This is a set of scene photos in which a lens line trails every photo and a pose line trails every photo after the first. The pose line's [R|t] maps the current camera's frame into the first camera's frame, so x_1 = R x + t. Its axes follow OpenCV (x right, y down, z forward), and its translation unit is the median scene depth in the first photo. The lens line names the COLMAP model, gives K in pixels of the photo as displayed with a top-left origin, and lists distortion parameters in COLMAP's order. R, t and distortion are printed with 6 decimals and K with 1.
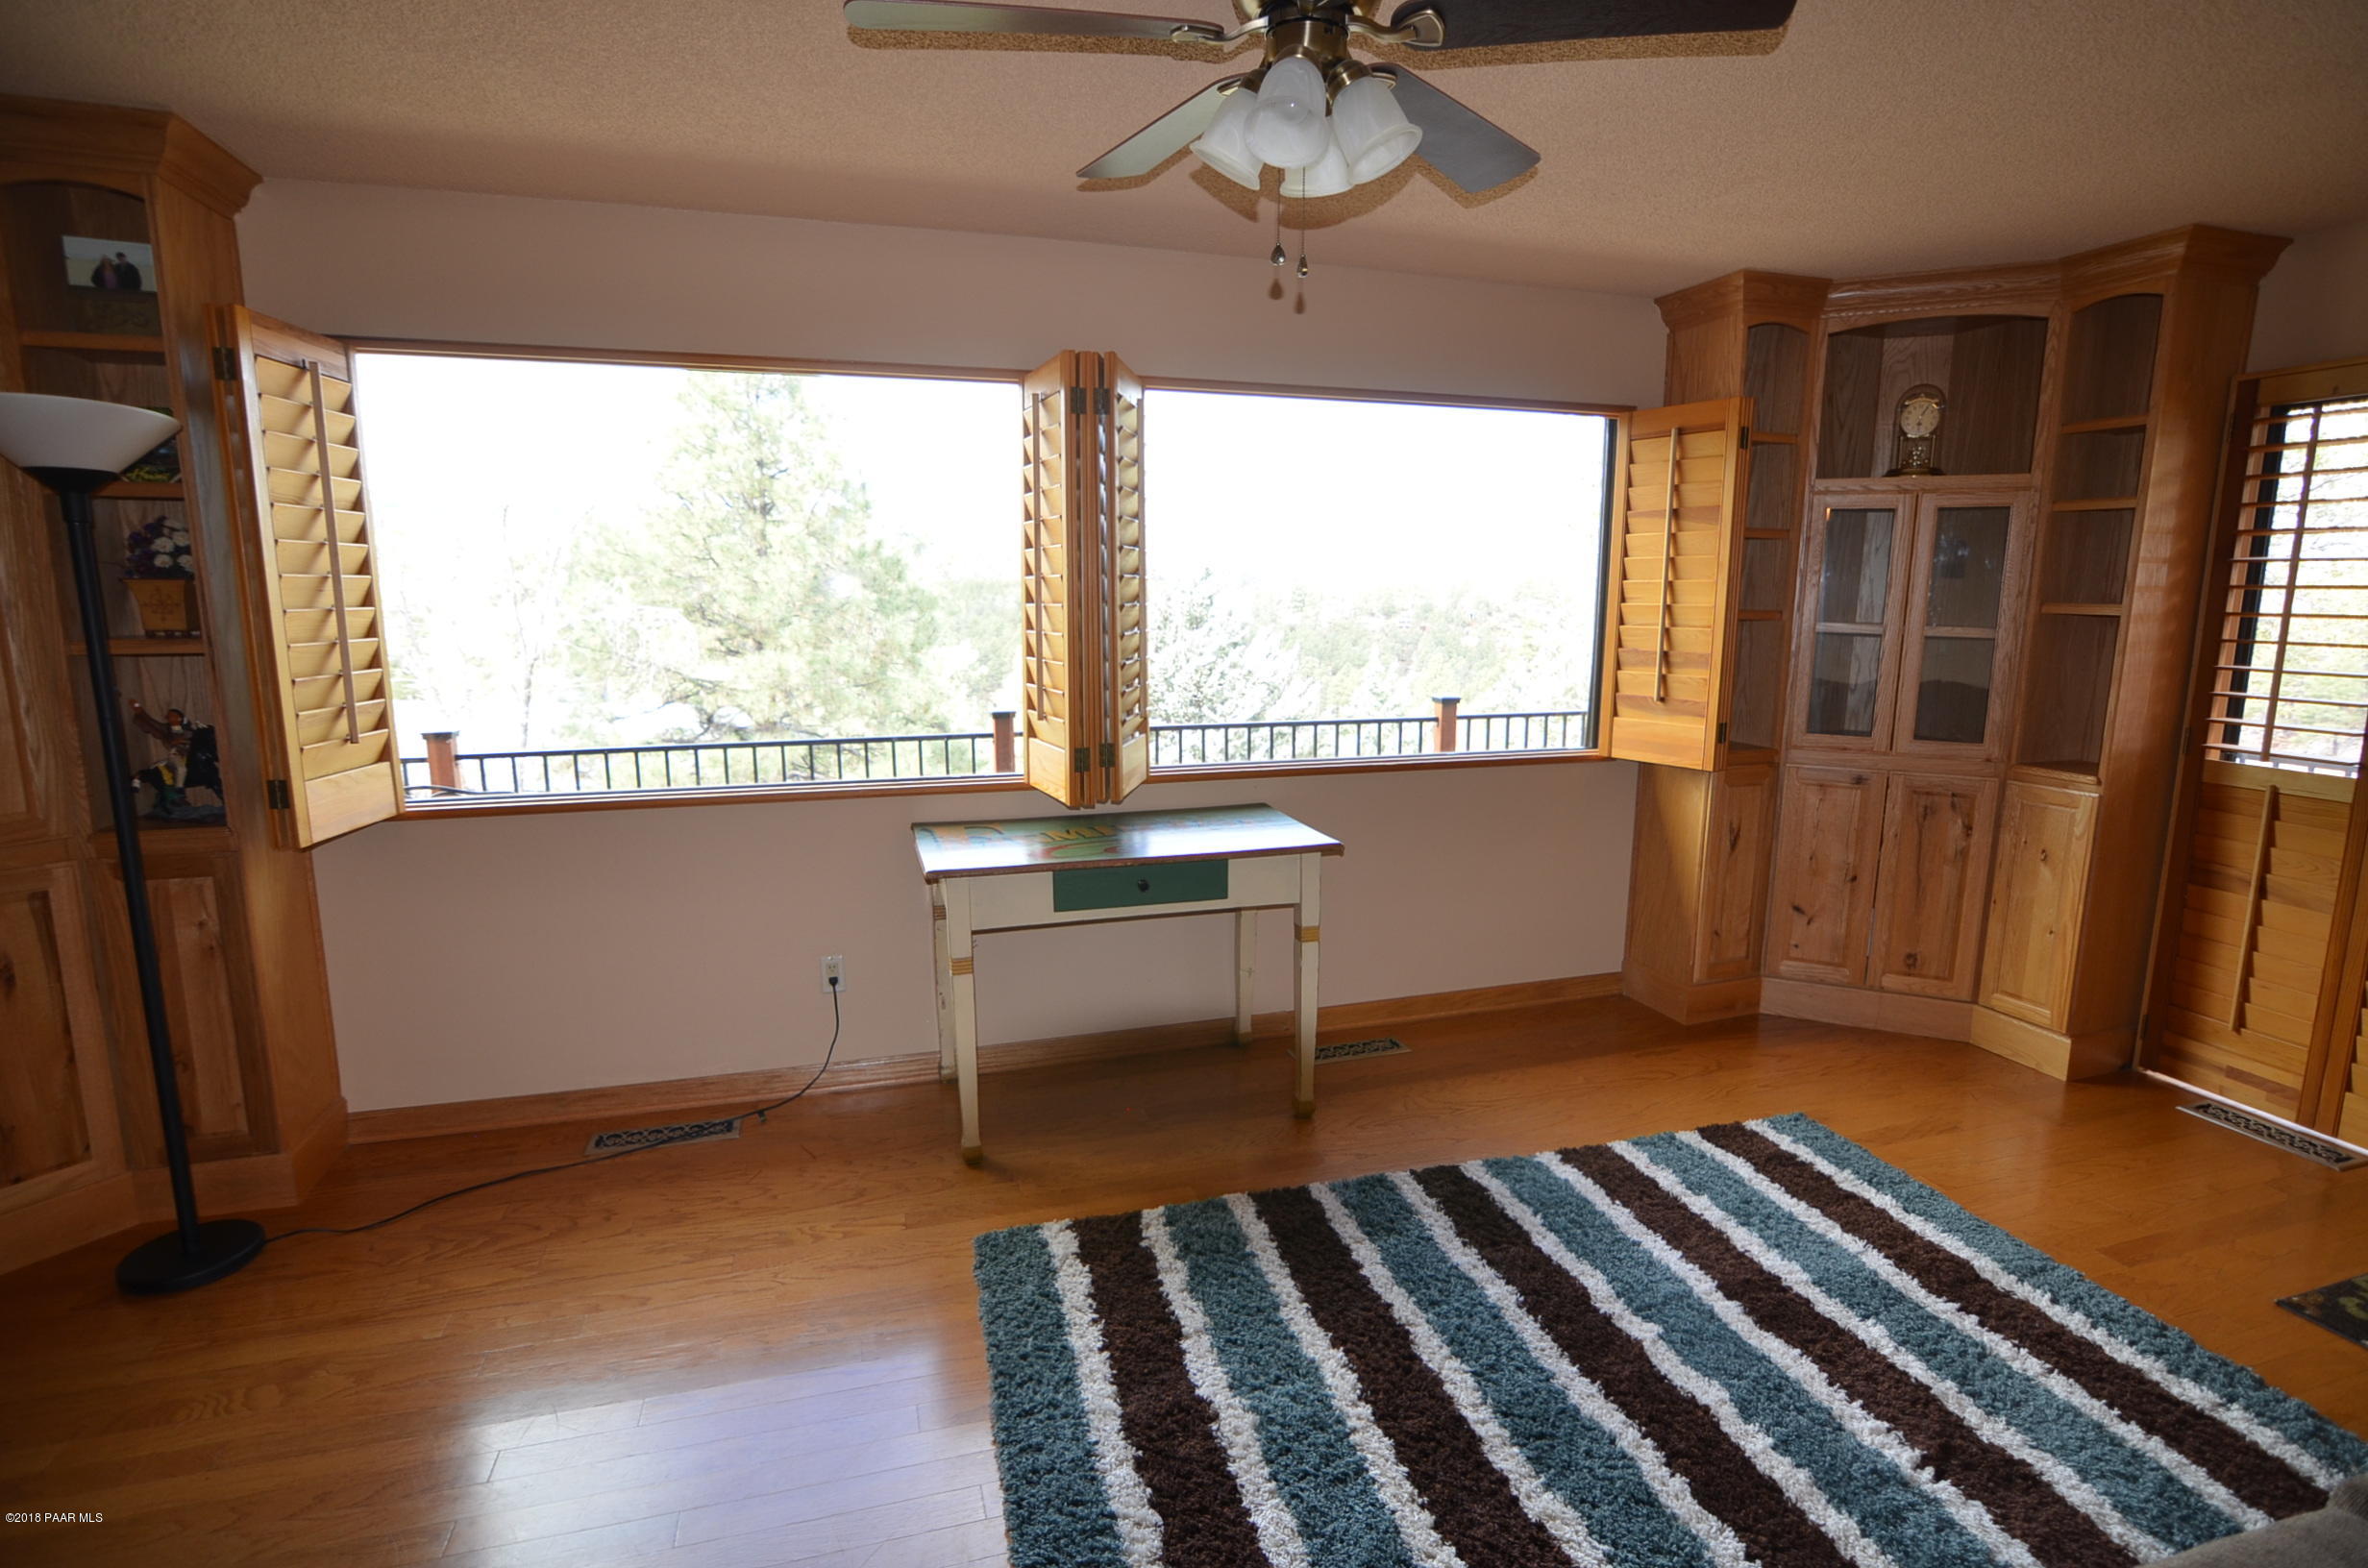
lens RADIAL K [[1157.7, 0, 1198.7], [0, 1157.7, 781.2], [0, 0, 1]] dist [-0.033976, 0.011328]
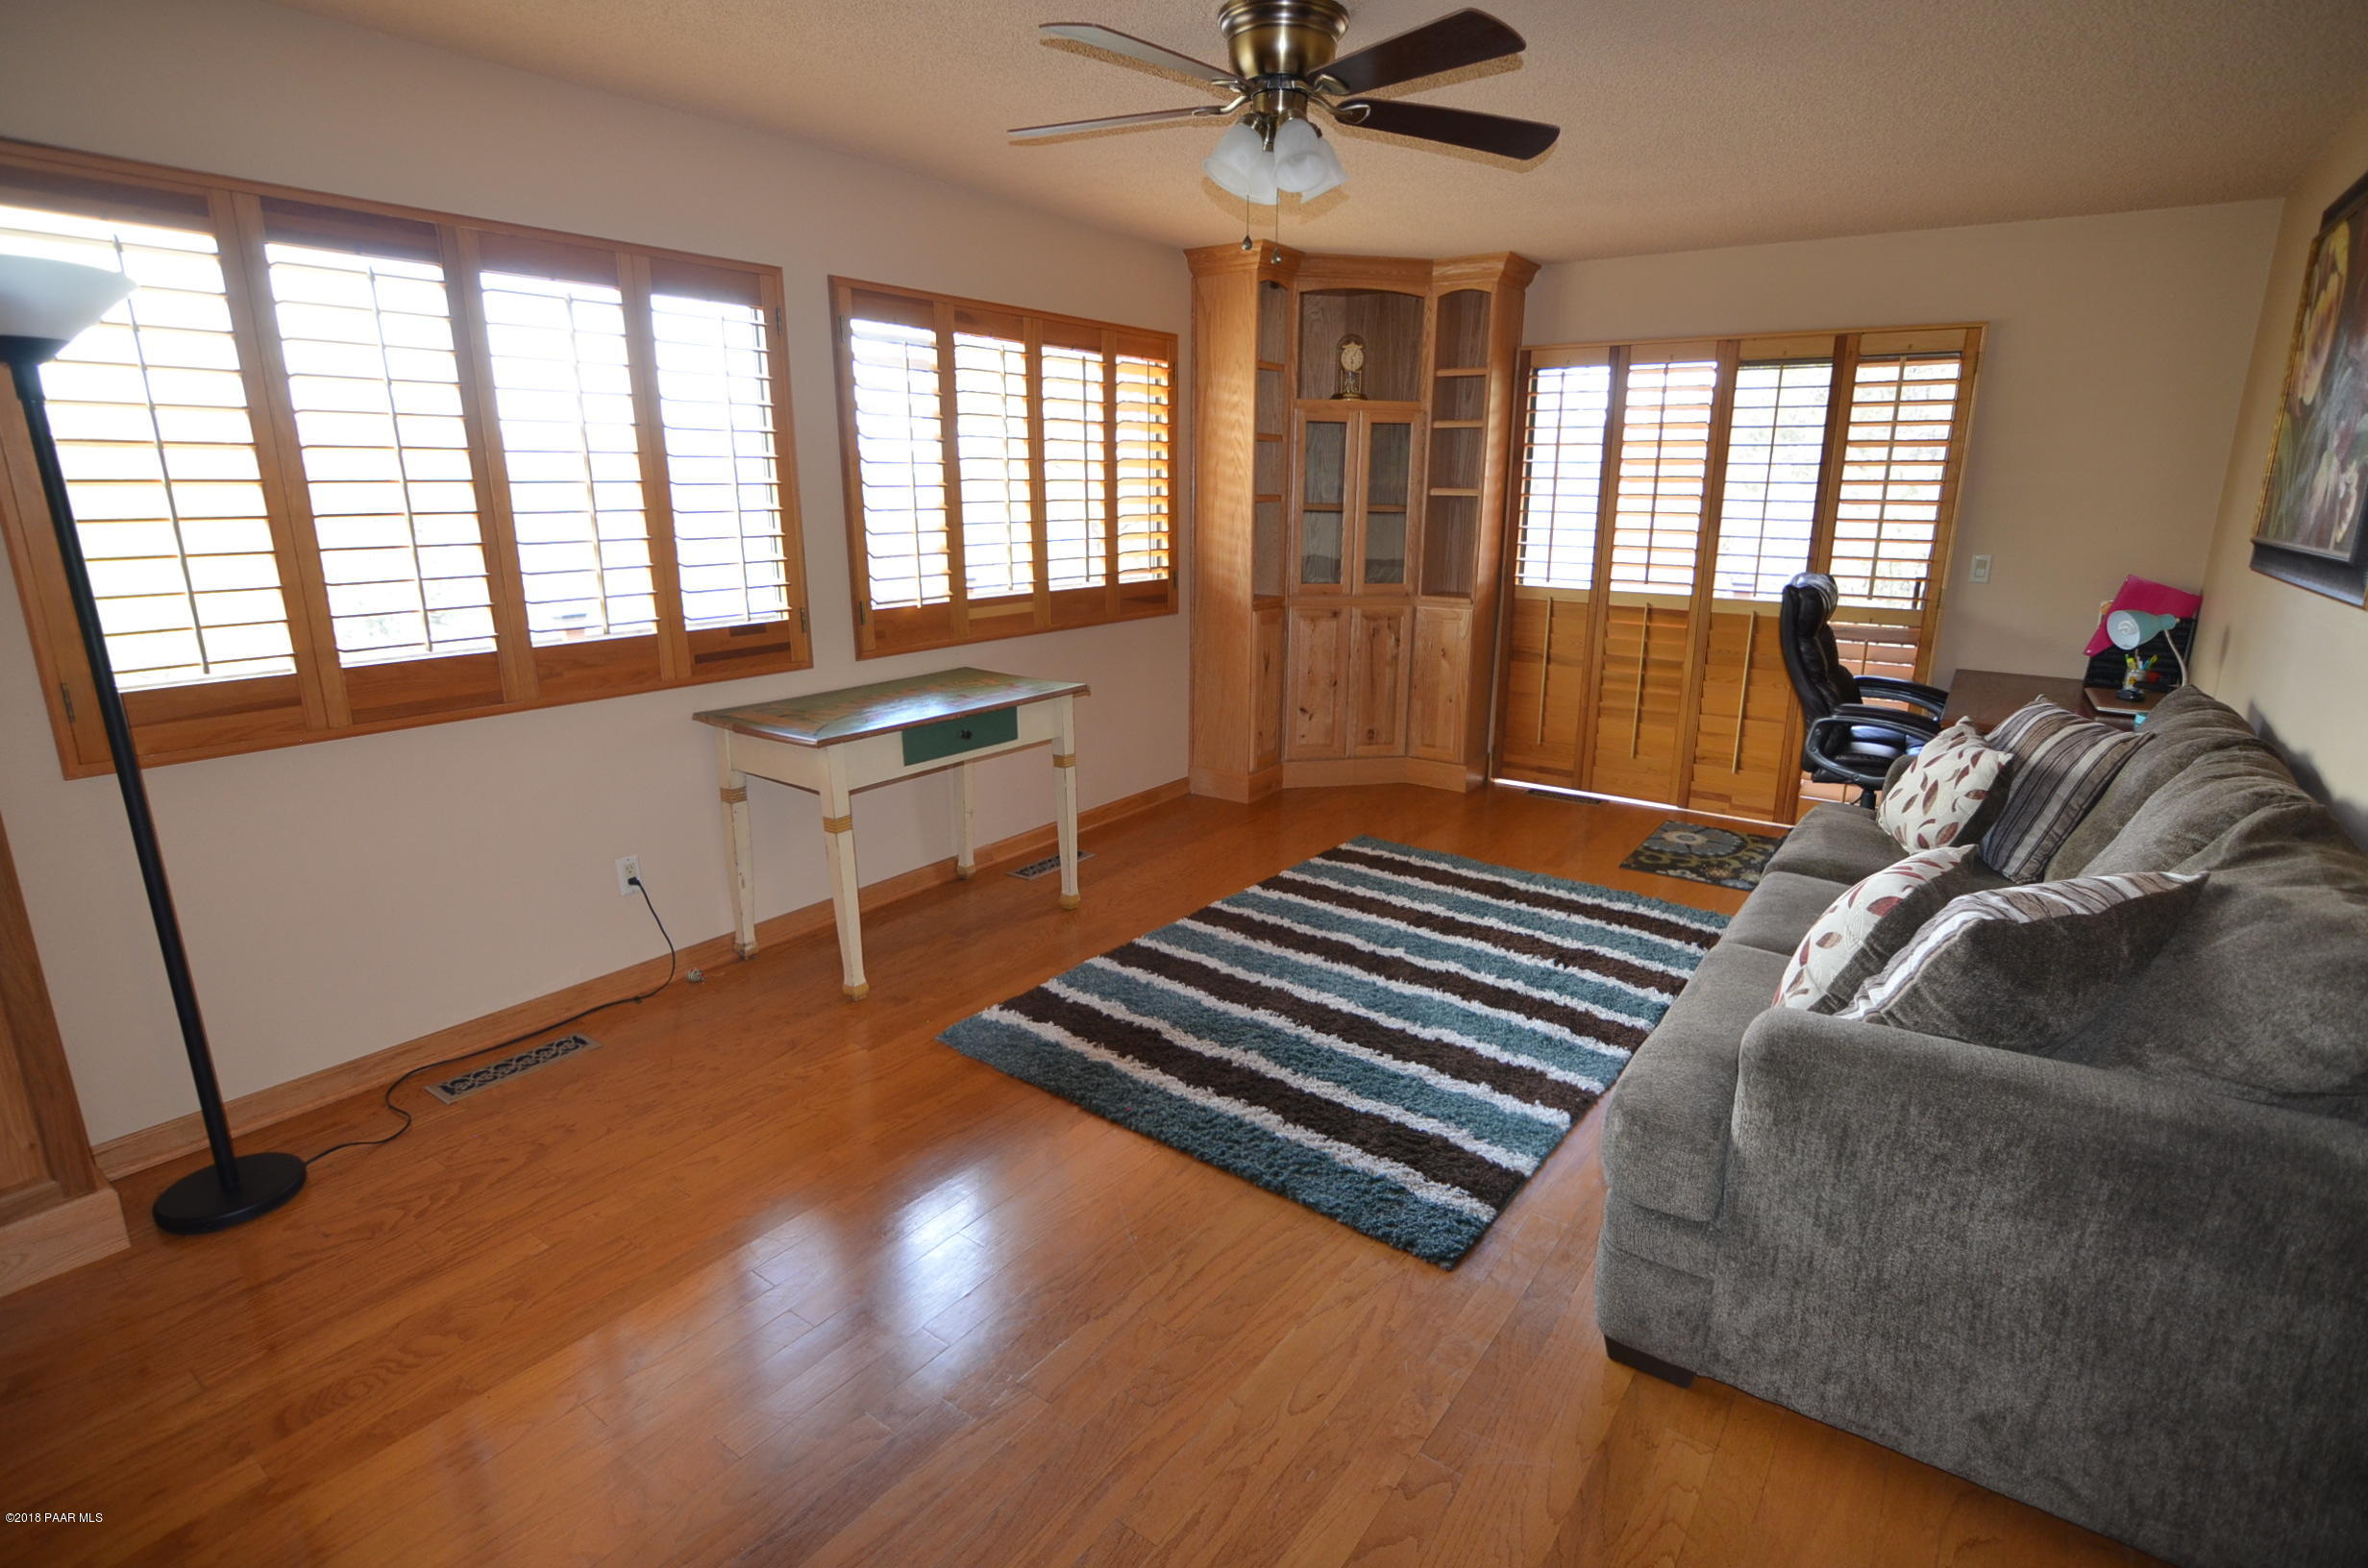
lens RADIAL K [[1155.4, 0, 1201.4], [0, 1155.4, 786.8], [0, 0, 1]] dist [-0.036681, 0.011261]
pose [[0.795504, -0.152322, 0.586490, -0.564384], [0.095455, 0.987306, 0.126947, 0.016453], [-0.598382, -0.045004, 0.799946, -0.088510]]
